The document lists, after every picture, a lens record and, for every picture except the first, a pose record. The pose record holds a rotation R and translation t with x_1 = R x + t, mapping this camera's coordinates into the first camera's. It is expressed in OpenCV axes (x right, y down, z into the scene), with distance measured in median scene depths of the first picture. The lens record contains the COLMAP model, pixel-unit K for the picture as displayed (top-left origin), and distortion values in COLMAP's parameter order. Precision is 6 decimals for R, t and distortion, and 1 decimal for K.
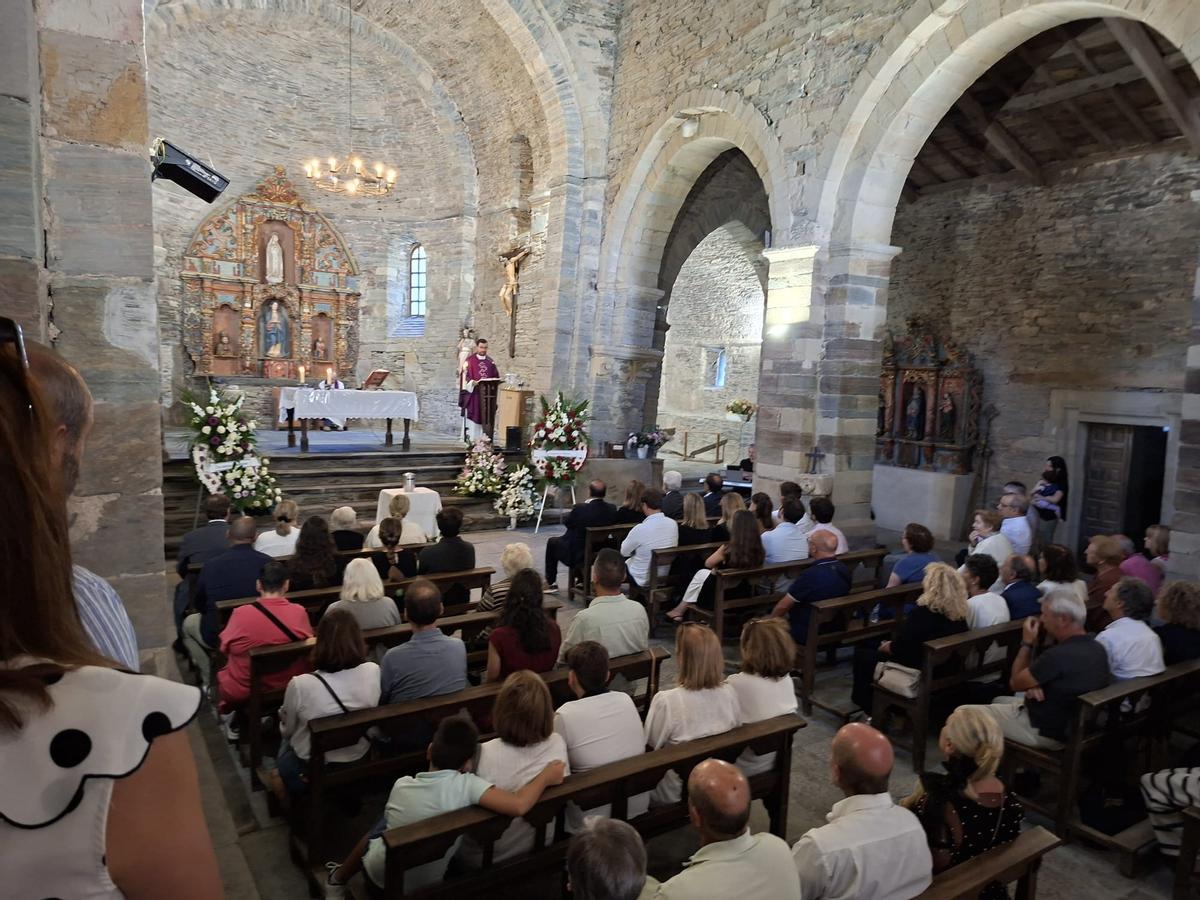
lens RADIAL K [[849.5, 0, 588.7], [0, 849.5, 461.2], [0, 0, 1]] dist [0.092973, -0.103368]
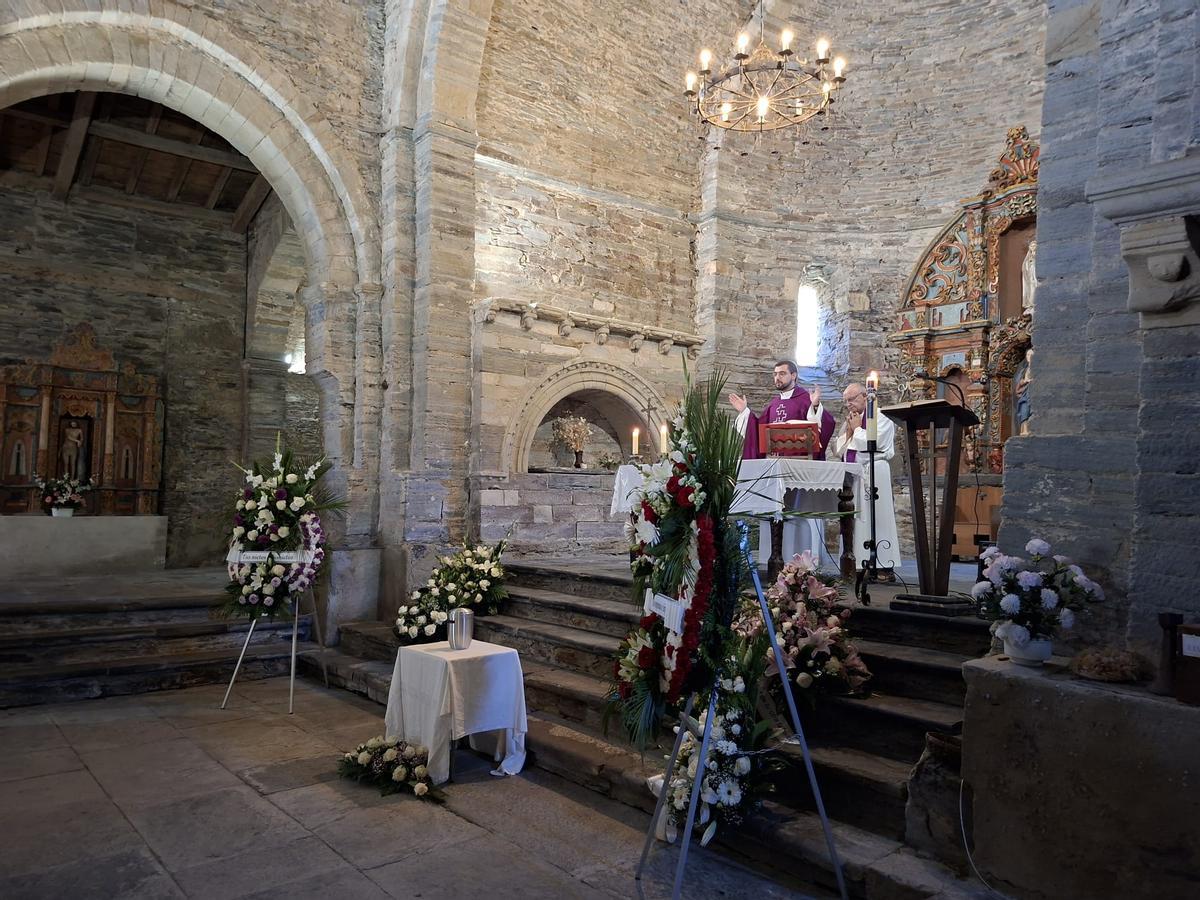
lens RADIAL K [[837.7, 0, 588.8], [0, 837.7, 445.2], [0, 0, 1]] dist [0.093469, -0.111008]
pose [[0.115047, -0.105489, -0.987743, 0.219953], [-0.108752, 0.987031, -0.118079, -0.022711], [0.987389, 0.121004, 0.102083, 0.831090]]
